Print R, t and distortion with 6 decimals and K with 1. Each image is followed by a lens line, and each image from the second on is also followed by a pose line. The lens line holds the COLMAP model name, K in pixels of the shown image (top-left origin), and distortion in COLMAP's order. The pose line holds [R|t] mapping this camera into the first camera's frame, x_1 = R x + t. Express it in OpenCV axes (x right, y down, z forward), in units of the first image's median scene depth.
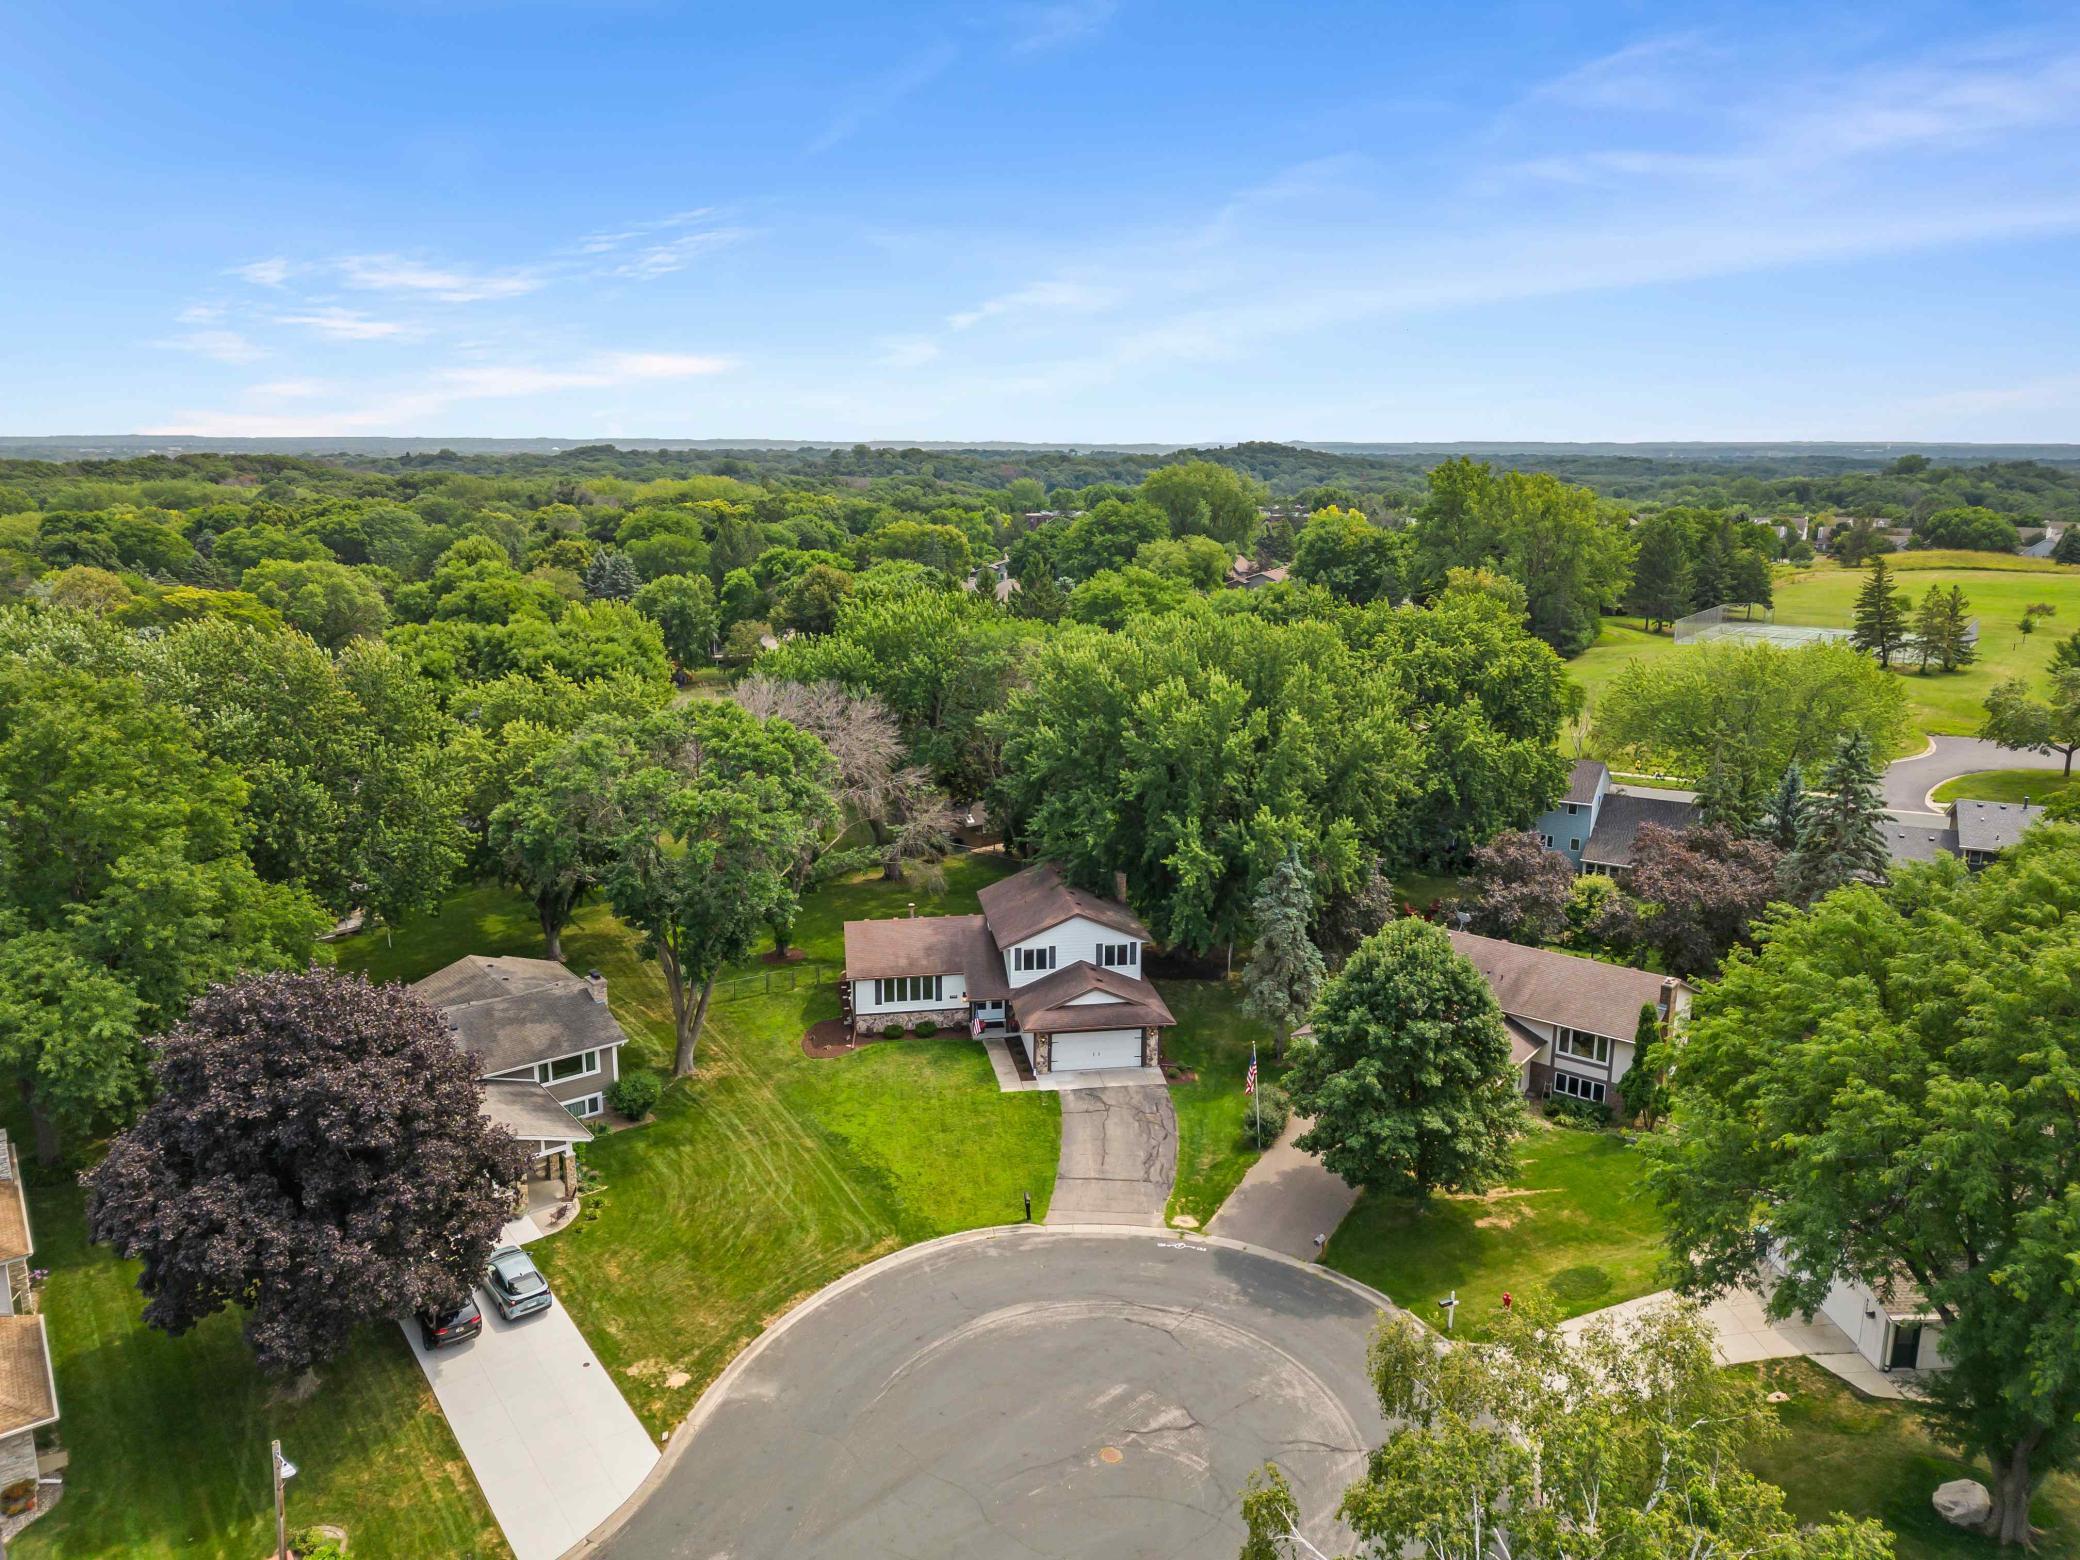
lens RADIAL K [[1498.1, 0, 1024.4], [0, 1498.1, 772.9], [0, 0, 1]] dist [0.054296, -0.002462]
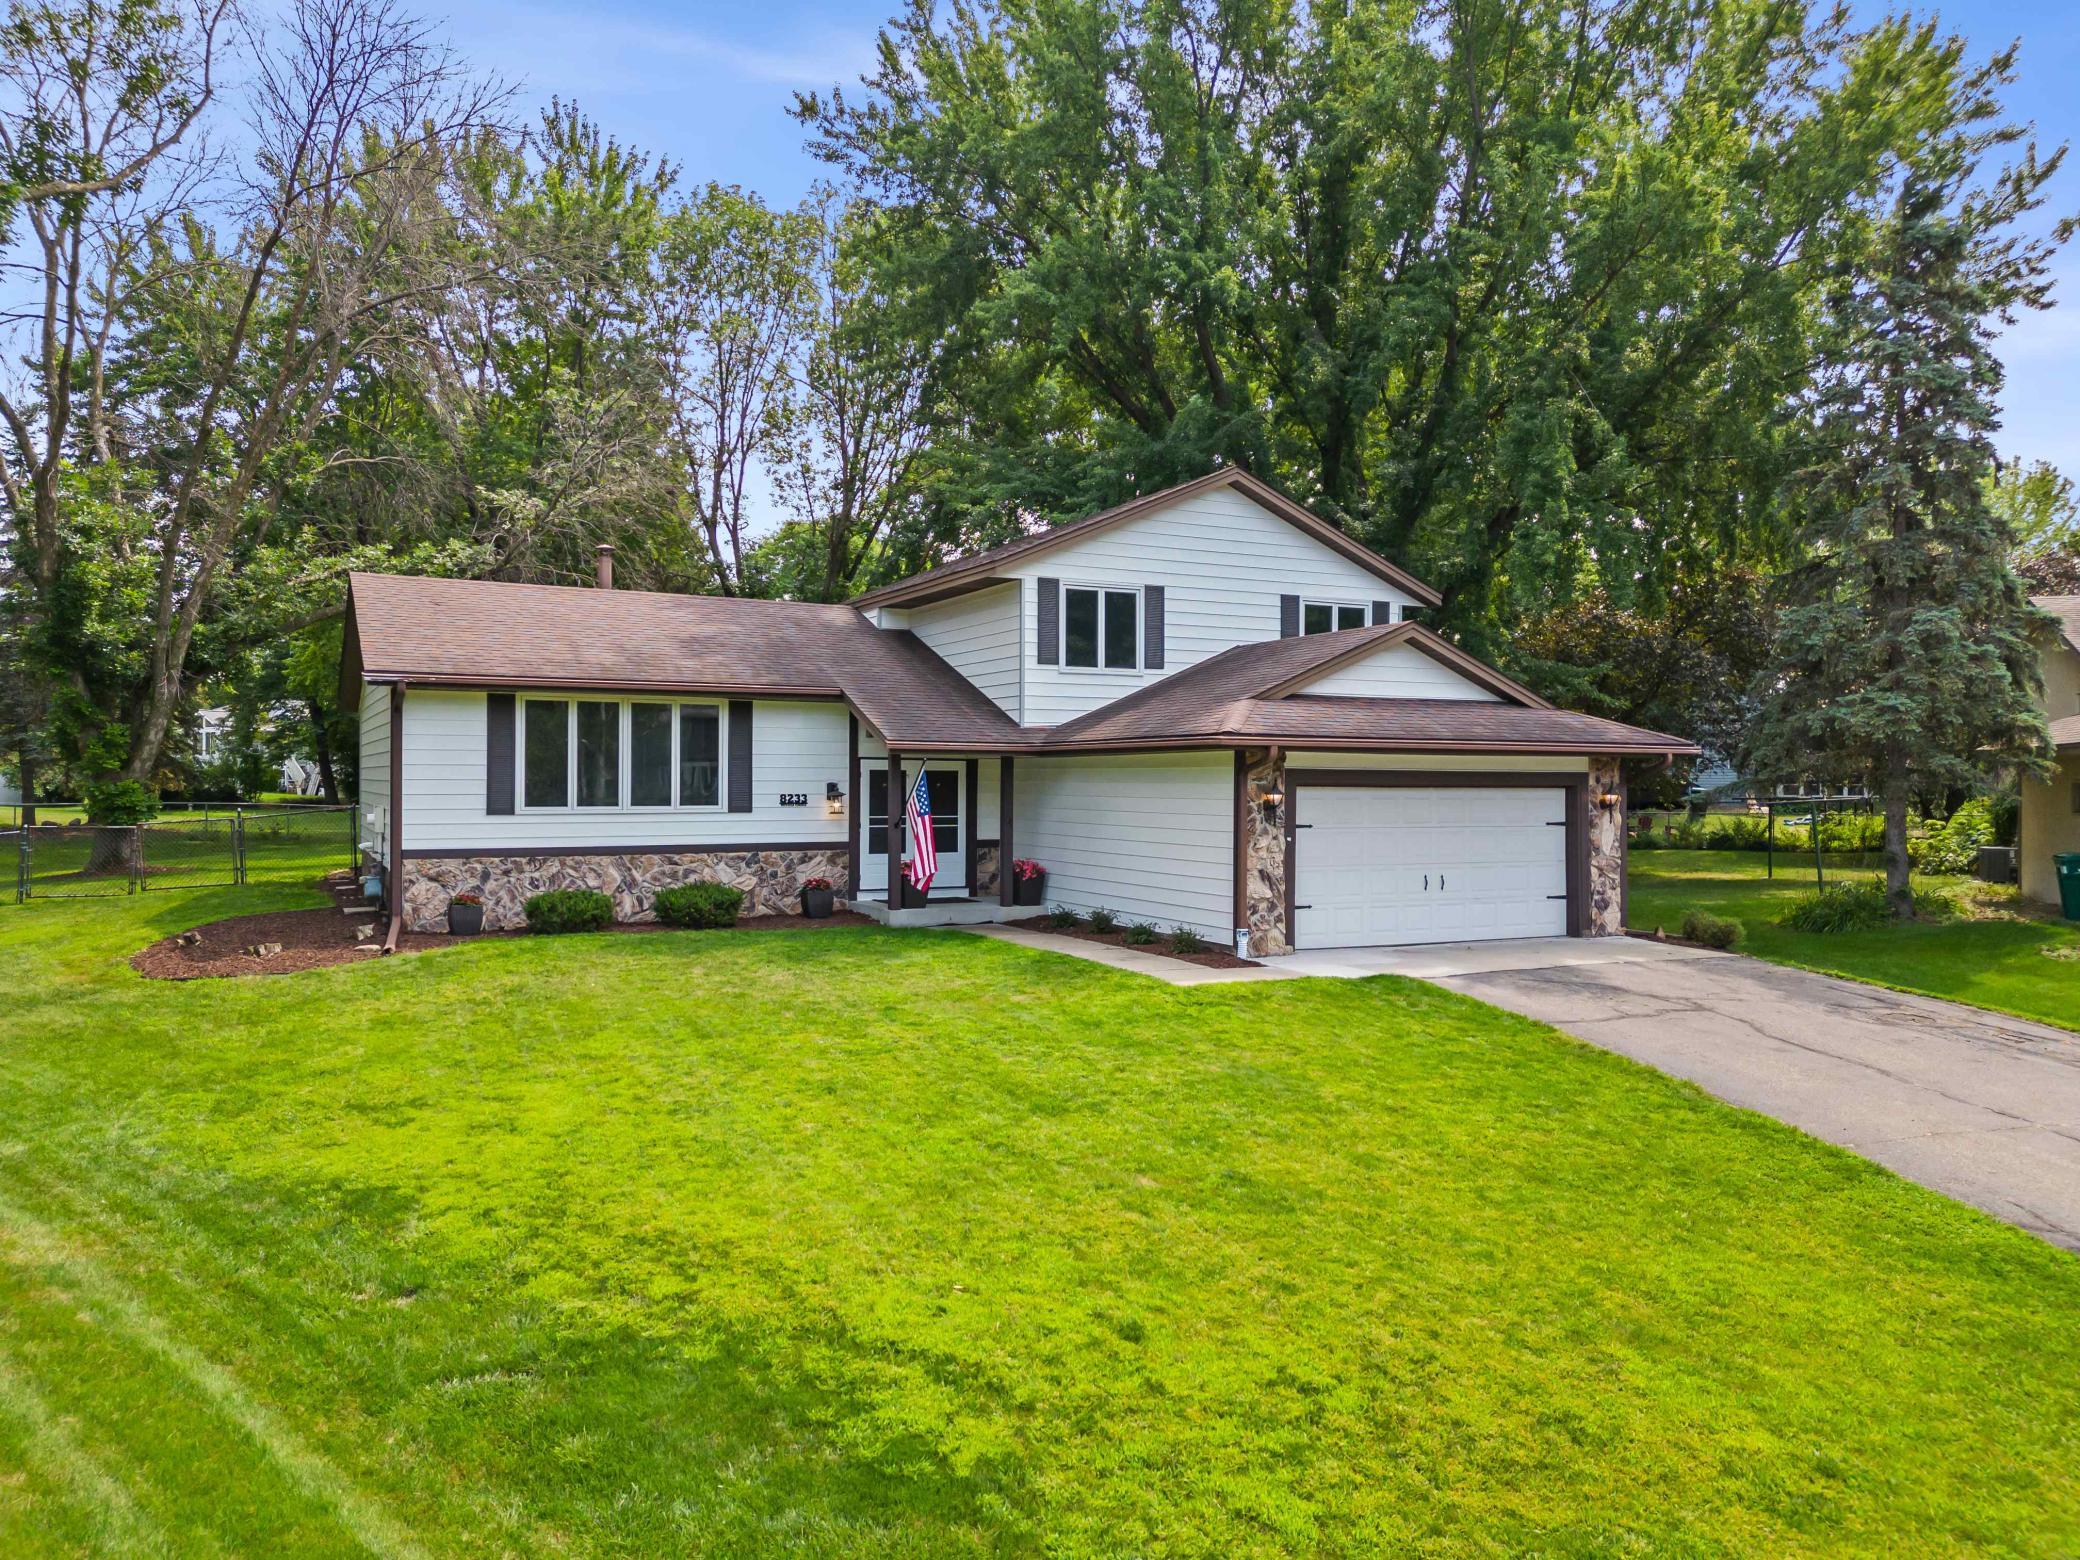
lens RADIAL K [[1479.3, 0, 1046.3], [0, 1479.3, 779.0], [0, 0, 1]] dist [0.050193, -0.003982]
pose [[0.946712, 0.001292, 0.322079, -0.096185], [0.068889, 0.976038, -0.206406, 0.217272], [-0.314628, 0.217594, 0.923938, 0.781066]]
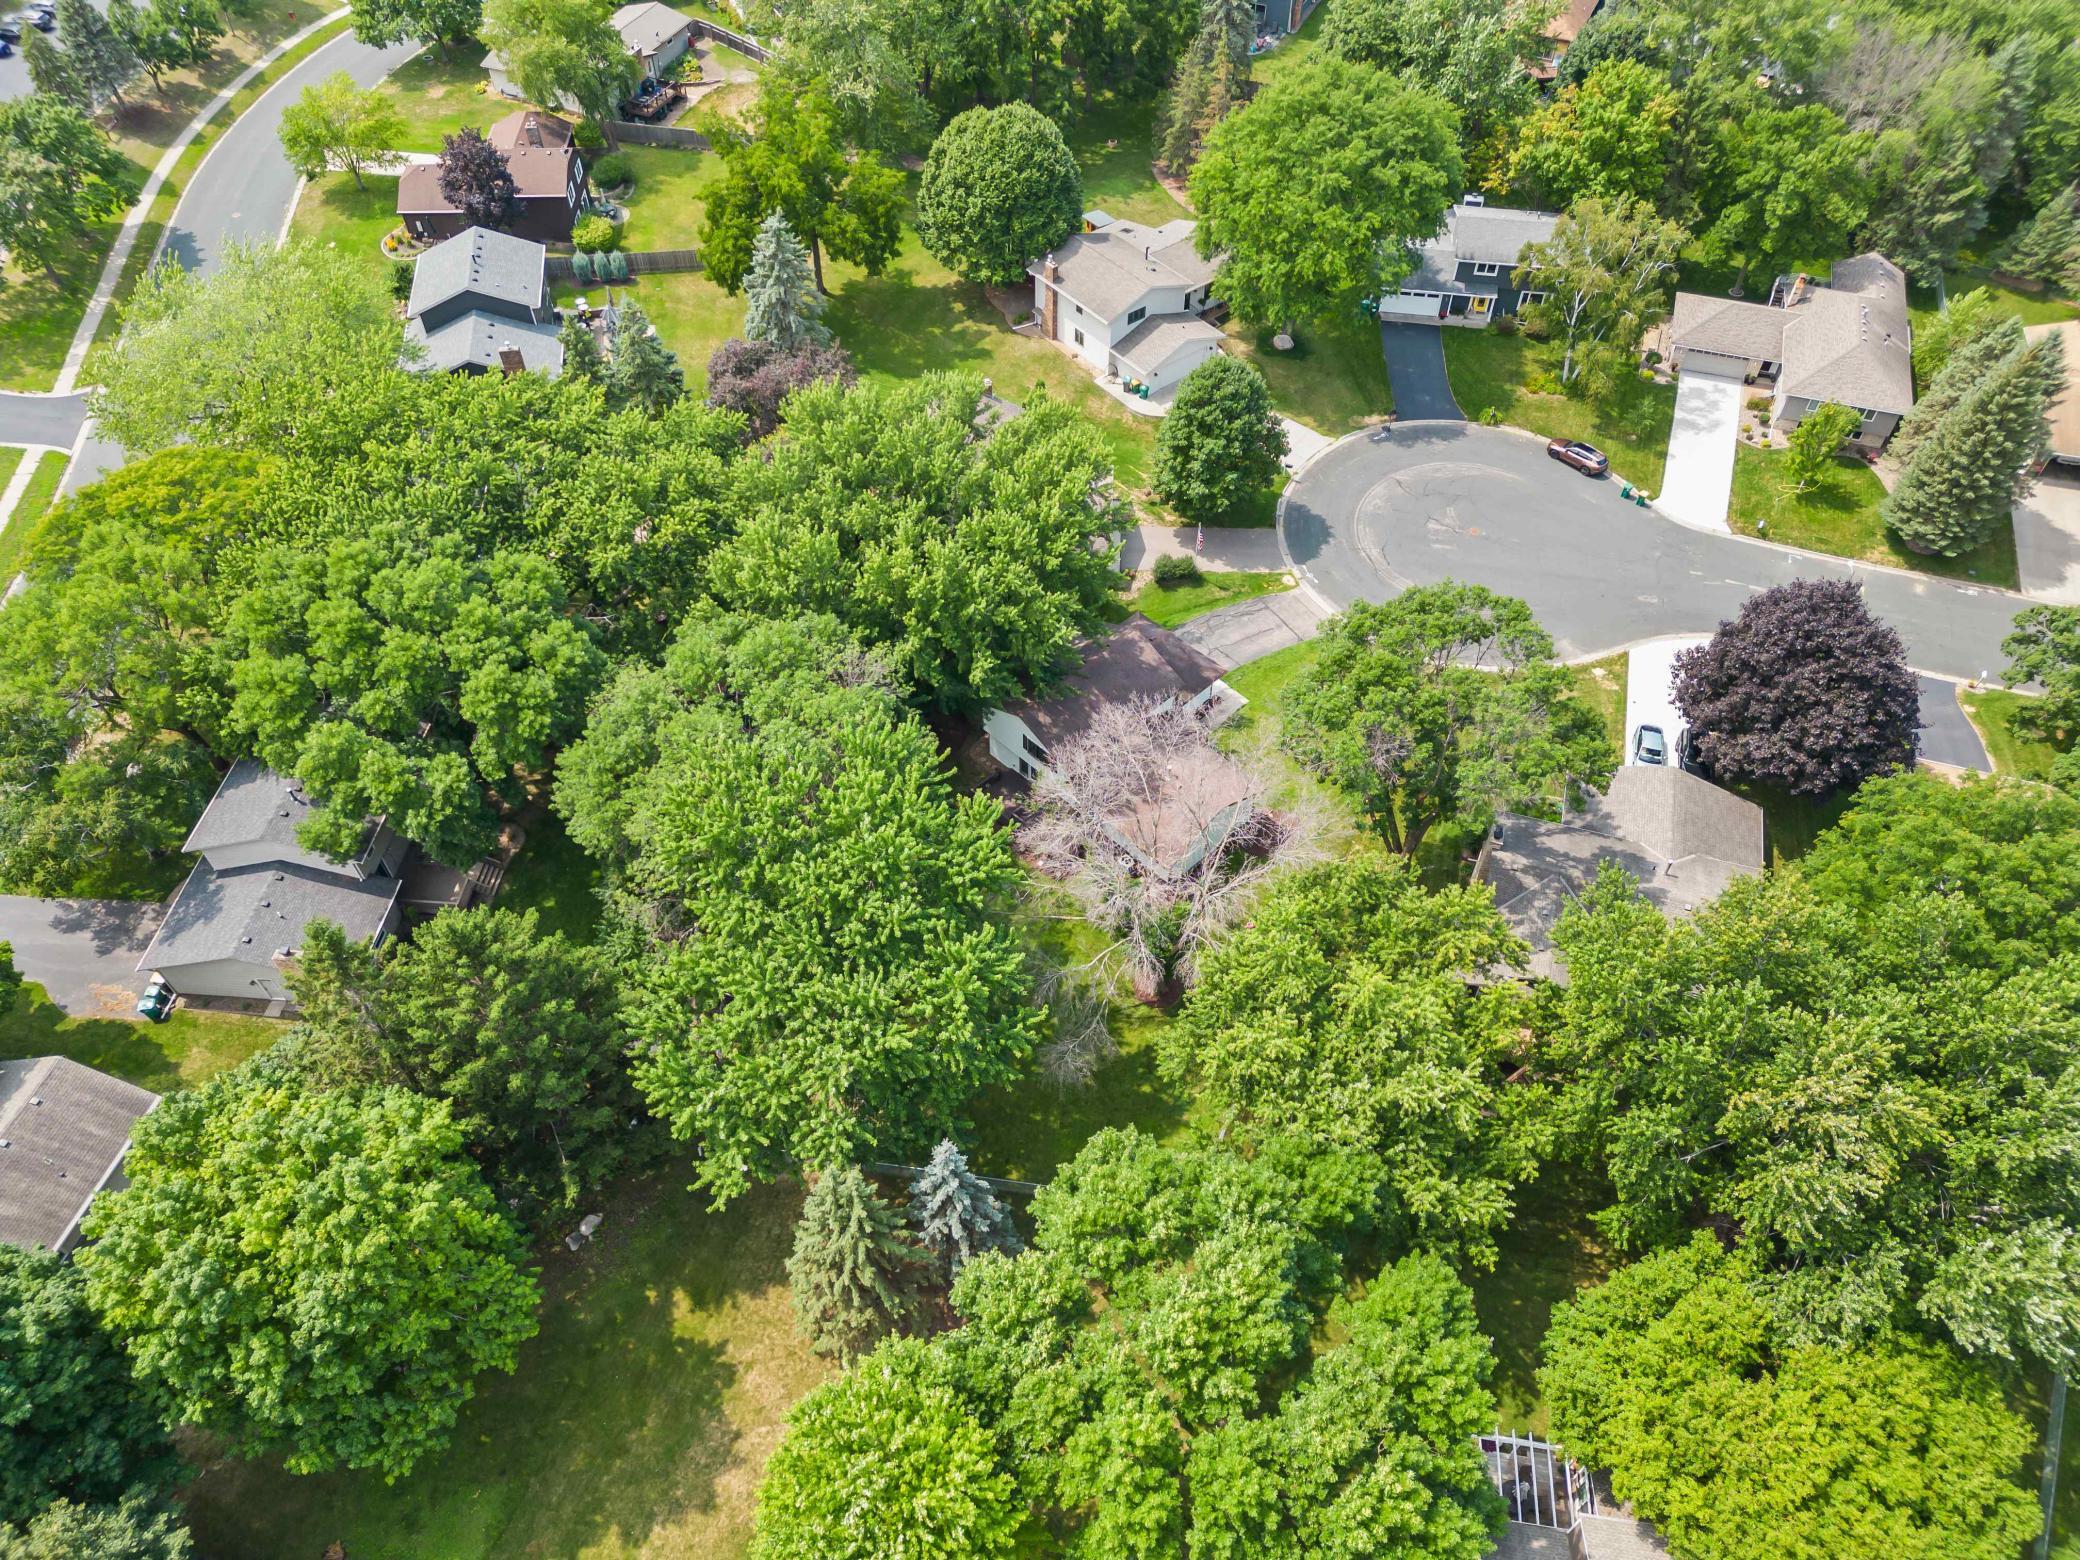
lens RADIAL K [[1498.1, 0, 1024.4], [0, 1498.1, 772.9], [0, 0, 1]] dist [0.054296, -0.002462]
pose [[-0.582414, -0.603035, 0.545108, -0.639705], [0.162400, 0.570743, 0.804909, -0.814298], [-0.796505, 0.557316, -0.234476, 1.454707]]
